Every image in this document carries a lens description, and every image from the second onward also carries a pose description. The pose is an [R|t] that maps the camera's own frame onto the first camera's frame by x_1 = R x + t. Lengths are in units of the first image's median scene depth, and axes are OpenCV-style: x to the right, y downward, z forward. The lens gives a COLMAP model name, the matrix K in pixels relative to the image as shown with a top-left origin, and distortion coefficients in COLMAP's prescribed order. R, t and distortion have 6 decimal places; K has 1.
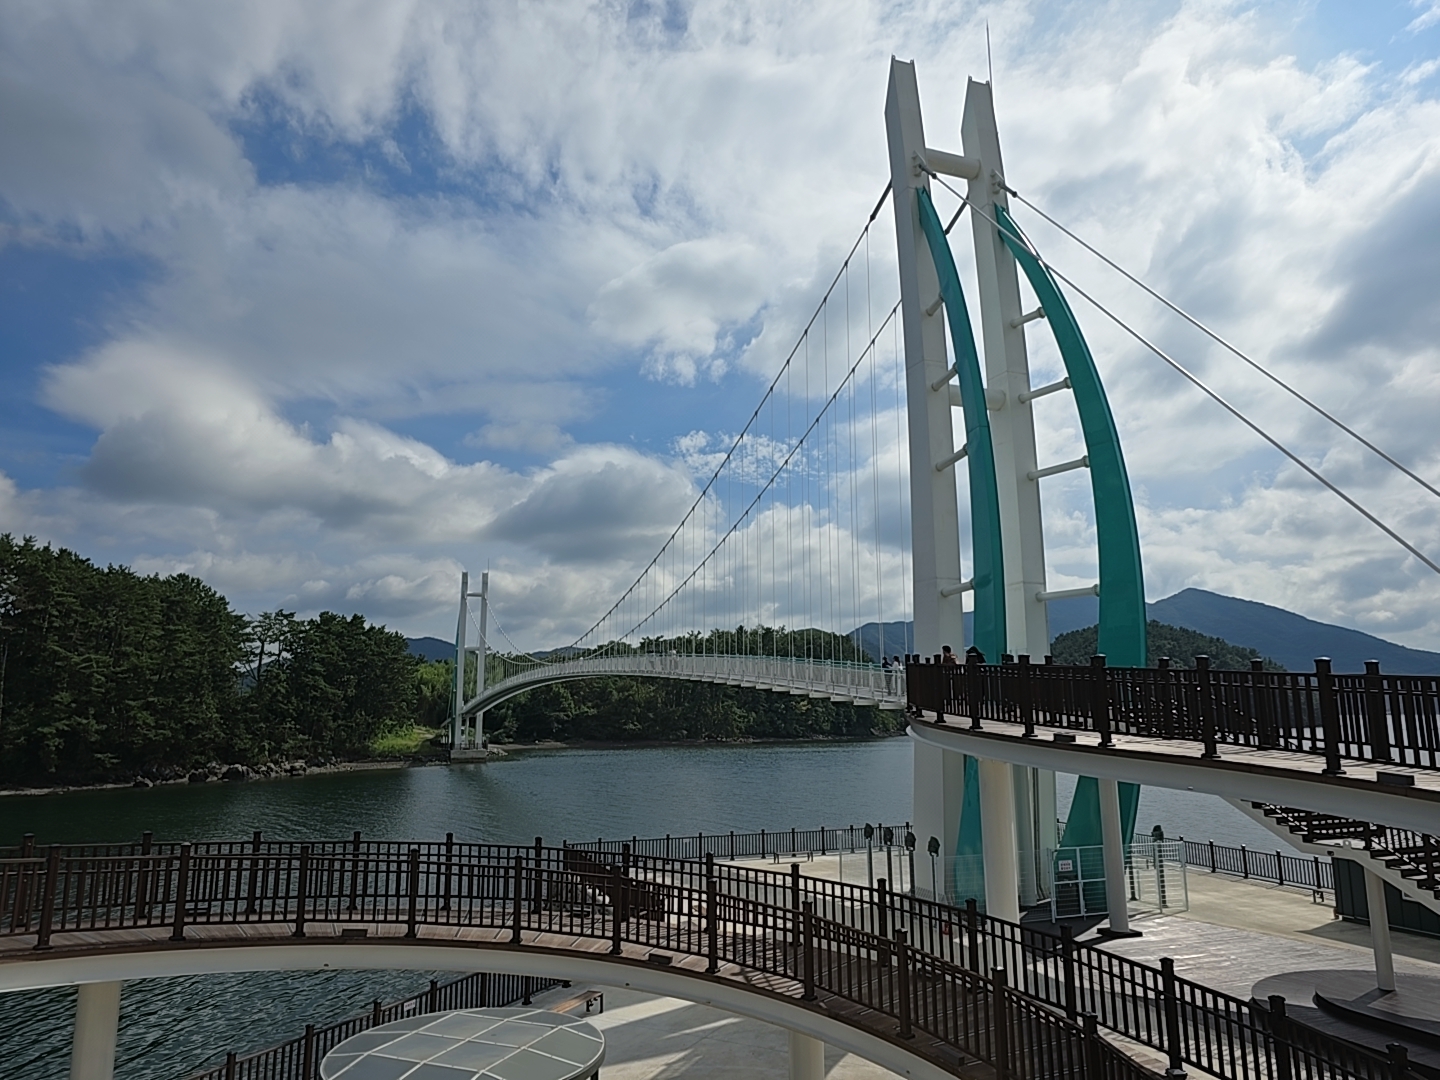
lens RADIAL K [[957.0, 0, 727.1], [0, 957.0, 535.7], [0, 0, 1]] dist [0.054620, -0.051193]
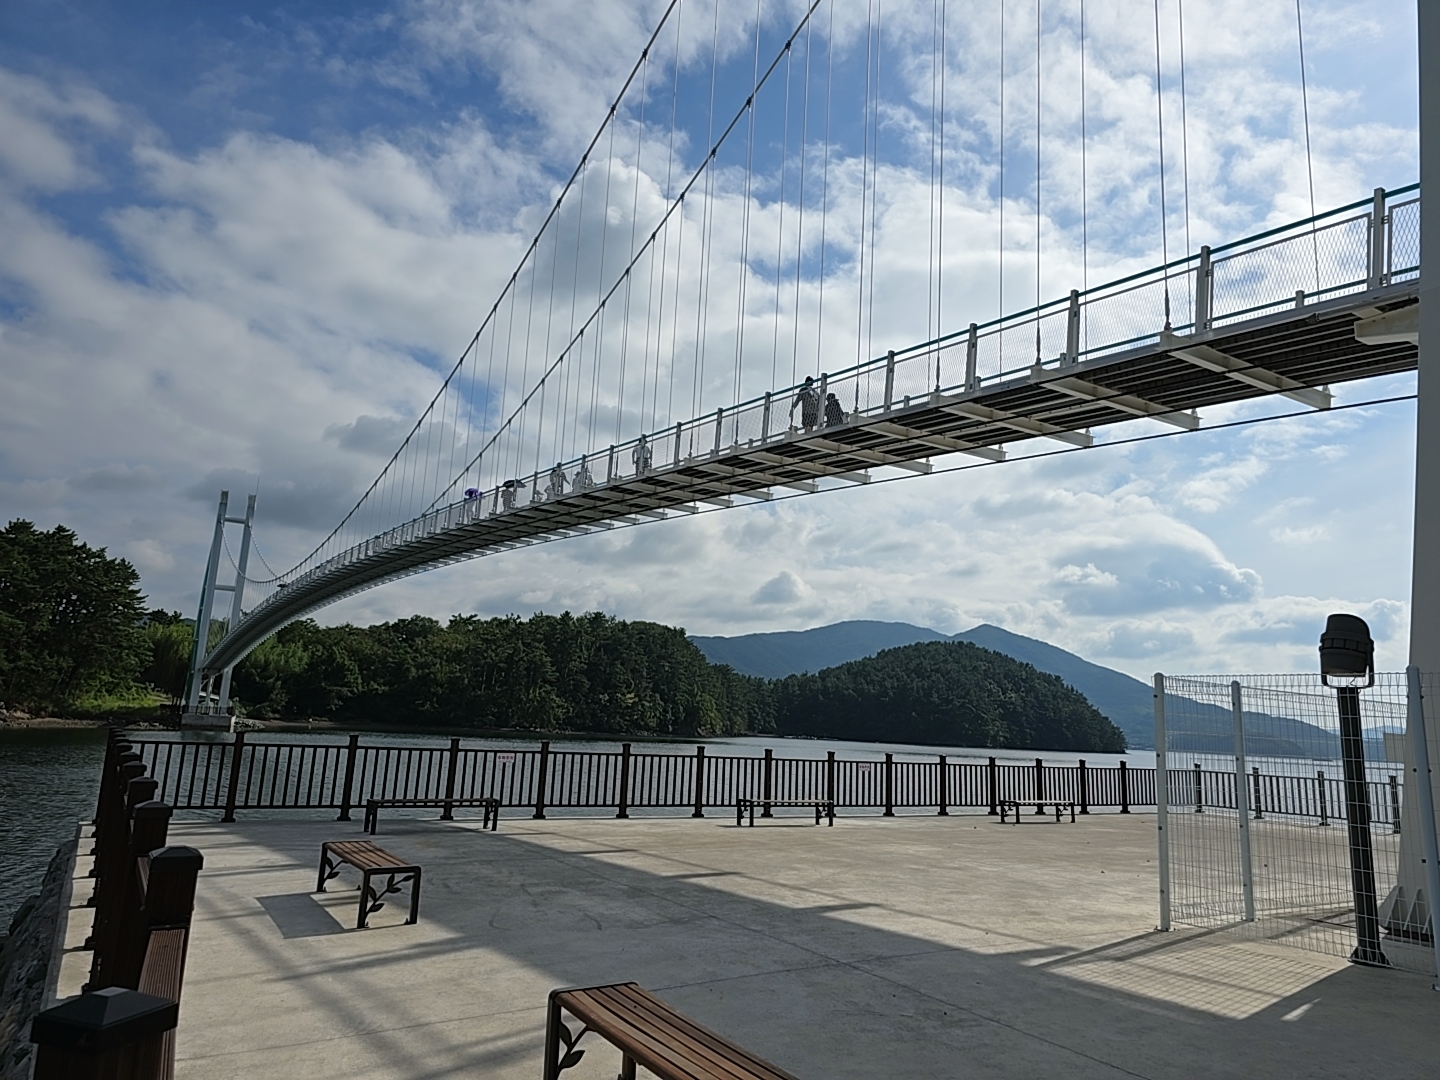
lens RADIAL K [[957.0, 0, 727.1], [0, 957.0, 535.7], [0, 0, 1]] dist [0.054620, -0.051193]
pose [[0.980414, 0.085301, 0.177516, -0.006027], [-0.083281, 0.996348, -0.018818, 0.045077], [-0.178473, 0.003666, 0.983938, 0.119754]]
